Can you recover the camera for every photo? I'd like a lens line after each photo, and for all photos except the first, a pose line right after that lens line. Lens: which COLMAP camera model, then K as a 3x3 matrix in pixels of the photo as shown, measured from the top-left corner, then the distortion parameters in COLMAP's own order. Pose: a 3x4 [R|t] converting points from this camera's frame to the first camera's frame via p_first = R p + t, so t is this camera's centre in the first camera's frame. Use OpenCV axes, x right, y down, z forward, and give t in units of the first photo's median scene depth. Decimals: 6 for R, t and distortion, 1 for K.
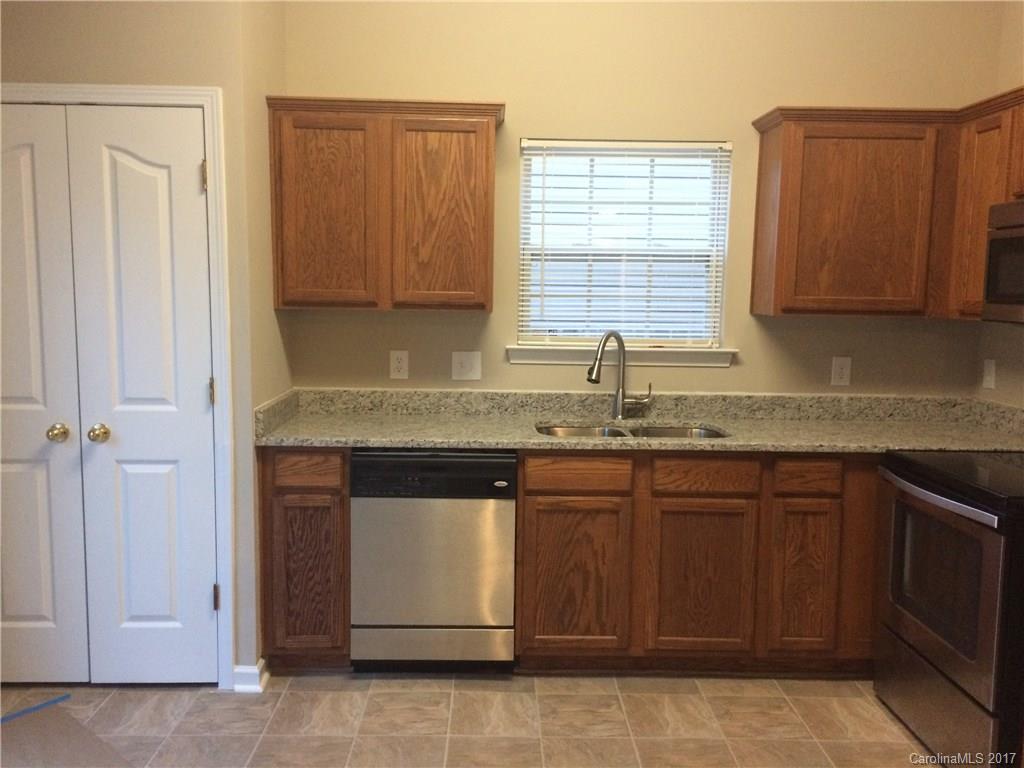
lens RADIAL K [[881.1, 0, 512.0], [0, 881.1, 384.0], [0, 0, 1]] dist [0.083793, -0.102730]
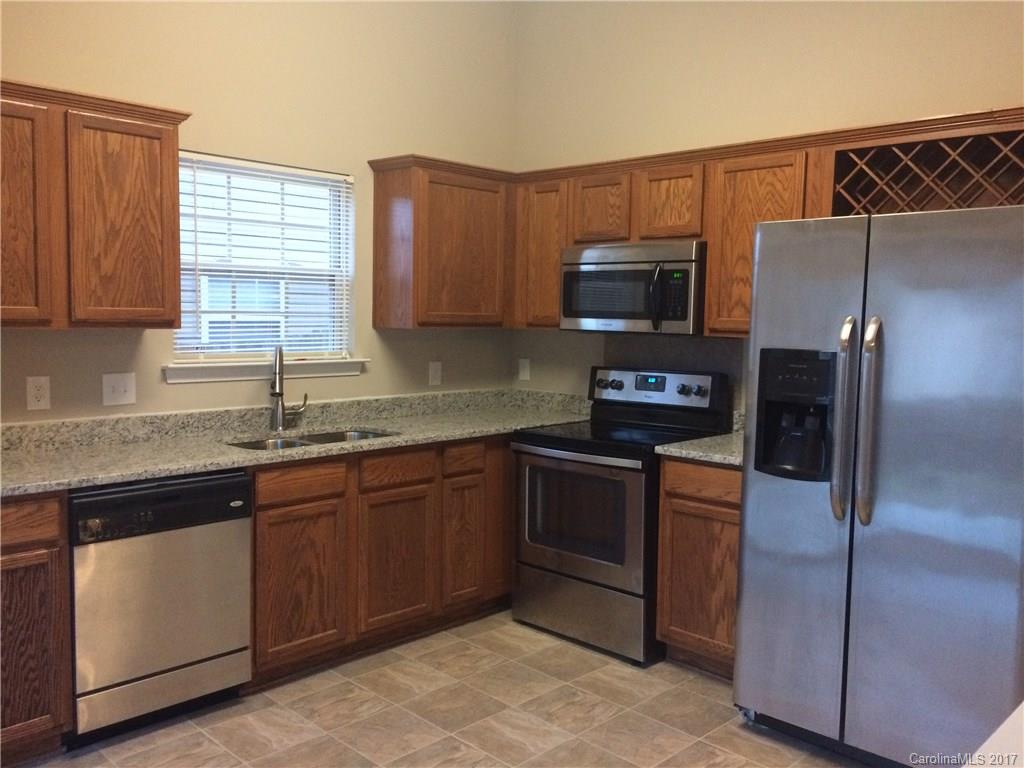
lens RADIAL K [[881.1, 0, 512.0], [0, 881.1, 384.0], [0, 0, 1]] dist [0.083793, -0.102730]
pose [[0.713691, -0.061821, 0.697727, -0.458168], [0.071600, 0.997319, 0.015127, -0.012282], [-0.696792, 0.039162, 0.716204, 0.069530]]
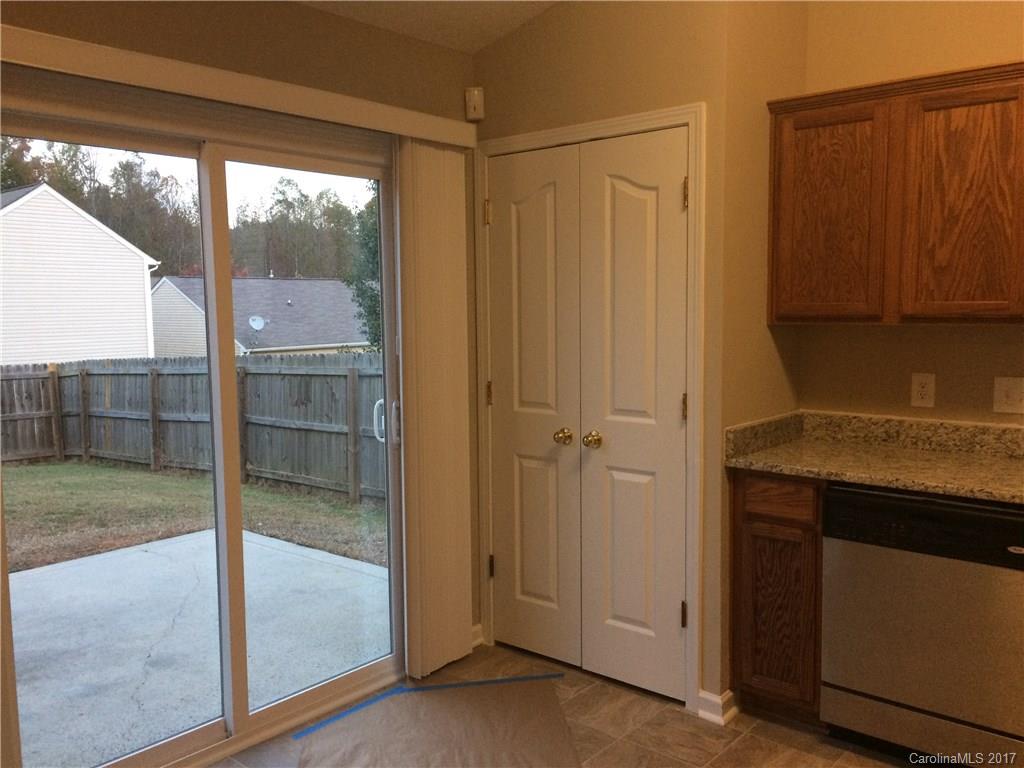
lens RADIAL K [[881.1, 0, 512.0], [0, 881.1, 384.0], [0, 0, 1]] dist [0.083793, -0.102730]
pose [[0.744320, 0.039625, -0.666647, 0.167059], [-0.055782, 0.998439, -0.002935, -0.003677], [0.665490, 0.039372, 0.745368, 0.119220]]
